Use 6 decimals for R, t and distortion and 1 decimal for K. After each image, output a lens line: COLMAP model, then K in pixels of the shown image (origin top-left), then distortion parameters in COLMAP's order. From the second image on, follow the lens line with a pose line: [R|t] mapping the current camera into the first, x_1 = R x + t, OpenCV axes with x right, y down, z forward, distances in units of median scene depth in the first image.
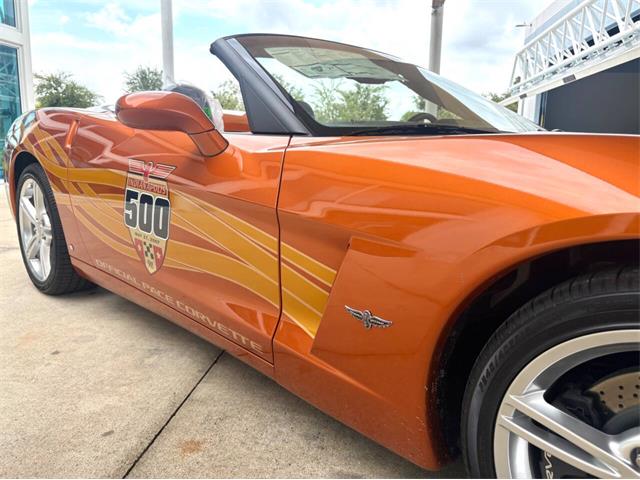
lens RADIAL K [[500.0, 0, 309.3], [0, 500.0, 228.3], [0, 0, 1]] dist [0.028159, -0.000803]
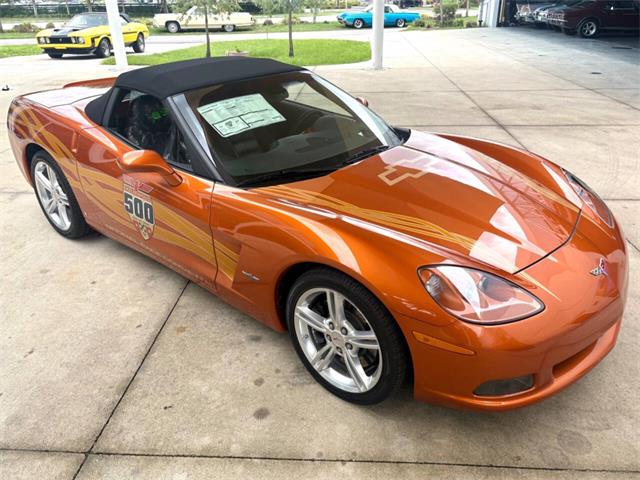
lens RADIAL K [[533.1, 0, 321.8], [0, 533.1, 231.1], [0, 0, 1]] dist [0.017351, 0.010806]
pose [[0.996040, -0.060838, 0.064828, 0.124556], [0.041392, 0.962677, 0.267470, -0.287723], [-0.078681, -0.263728, 0.961383, -0.583137]]
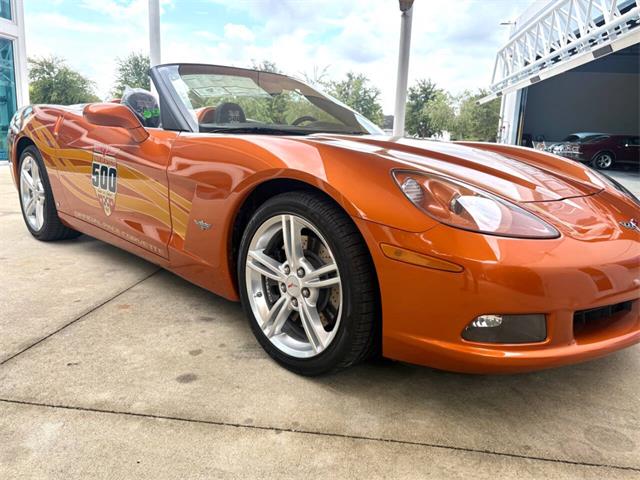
lens RADIAL K [[513.4, 0, 315.5], [0, 513.4, 239.0], [0, 0, 1]] dist [0.025015, -0.007514]
pose [[0.999695, 0.021645, 0.011865, 0.225055], [-0.022029, 0.999205, 0.033233, 0.065074], [-0.011137, -0.033484, 0.999377, -0.442697]]
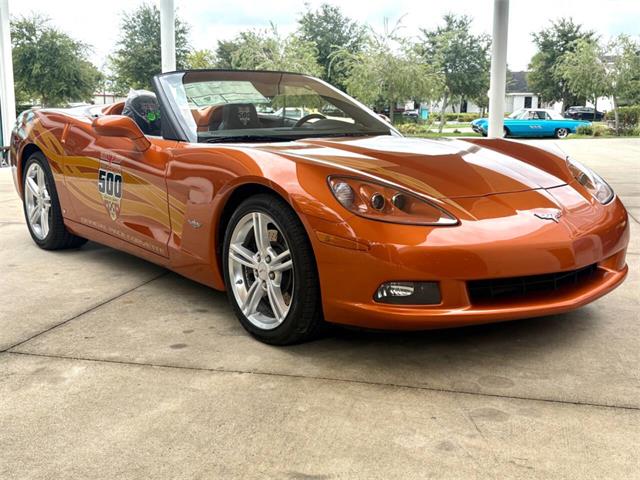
lens RADIAL K [[795.9, 0, 320.0], [0, 795.9, 240.0], [0, 0, 1]] dist [0.158976, -0.478035]
pose [[0.993819, 0.006357, -0.110832, 0.454603], [-0.006087, 0.999978, 0.002780, 0.098589], [0.110847, -0.002088, 0.993835, -1.078891]]
